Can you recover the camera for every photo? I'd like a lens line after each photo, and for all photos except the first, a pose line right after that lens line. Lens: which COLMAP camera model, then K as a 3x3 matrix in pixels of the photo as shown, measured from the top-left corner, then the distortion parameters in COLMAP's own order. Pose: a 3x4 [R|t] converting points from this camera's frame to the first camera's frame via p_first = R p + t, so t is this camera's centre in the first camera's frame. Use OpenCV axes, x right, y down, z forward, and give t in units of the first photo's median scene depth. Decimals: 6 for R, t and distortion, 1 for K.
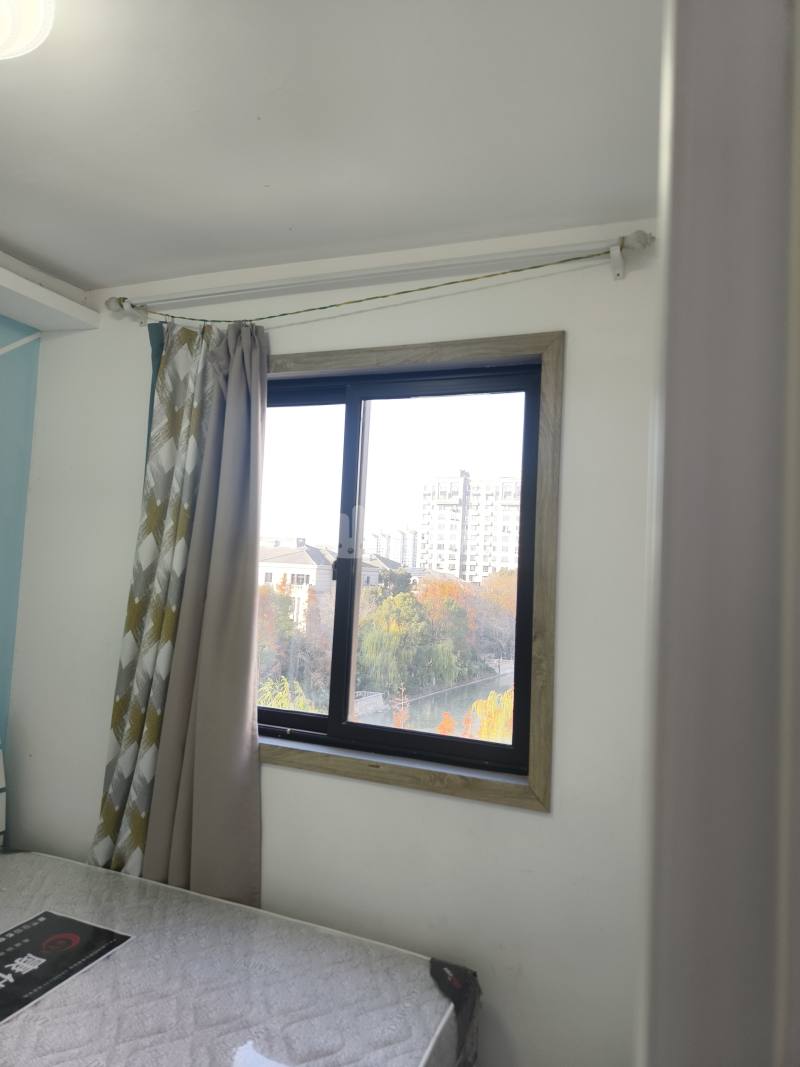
lens RADIAL K [[702.0, 0, 400.0], [0, 702.0, 533.5], [0, 0, 1]] dist [-0.009085, 0.002061]
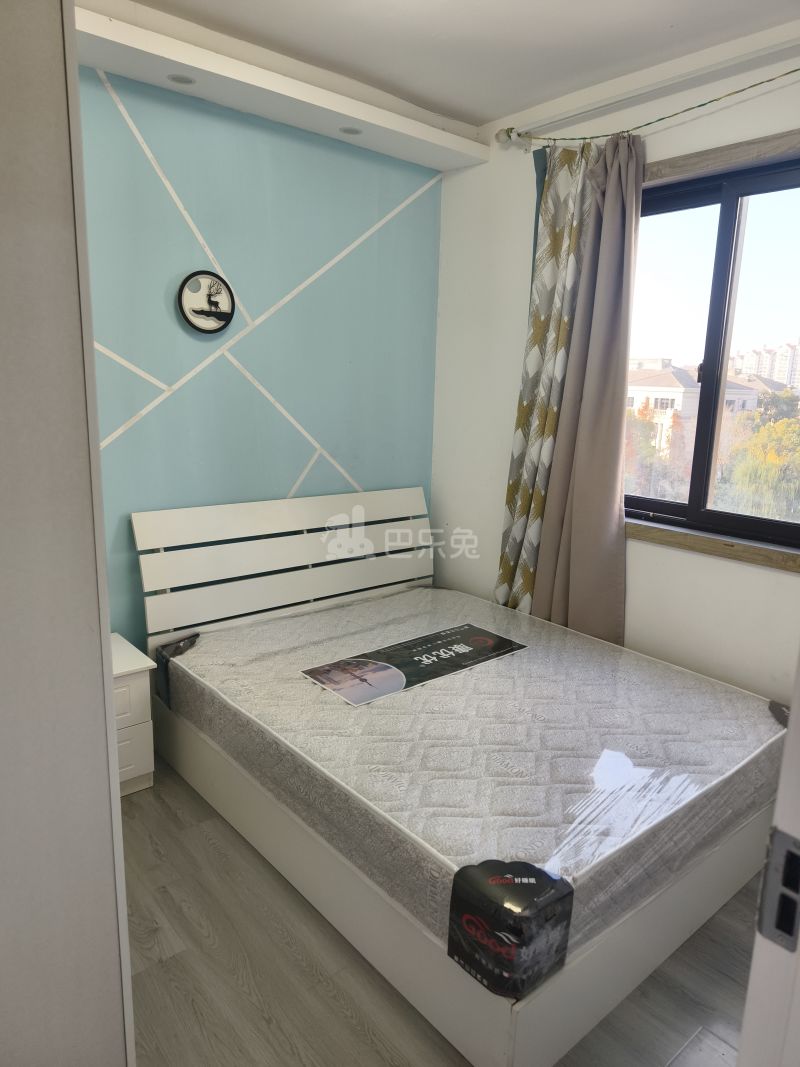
lens RADIAL K [[722.7, 0, 415.3], [0, 722.7, 532.3], [0, 0, 1]] dist [0.019018, -0.005530]
pose [[0.892943, 0.066522, -0.445228, 0.028360], [0.038806, 0.973966, 0.223350, 0.026806], [0.448495, -0.216716, 0.867114, -0.223617]]
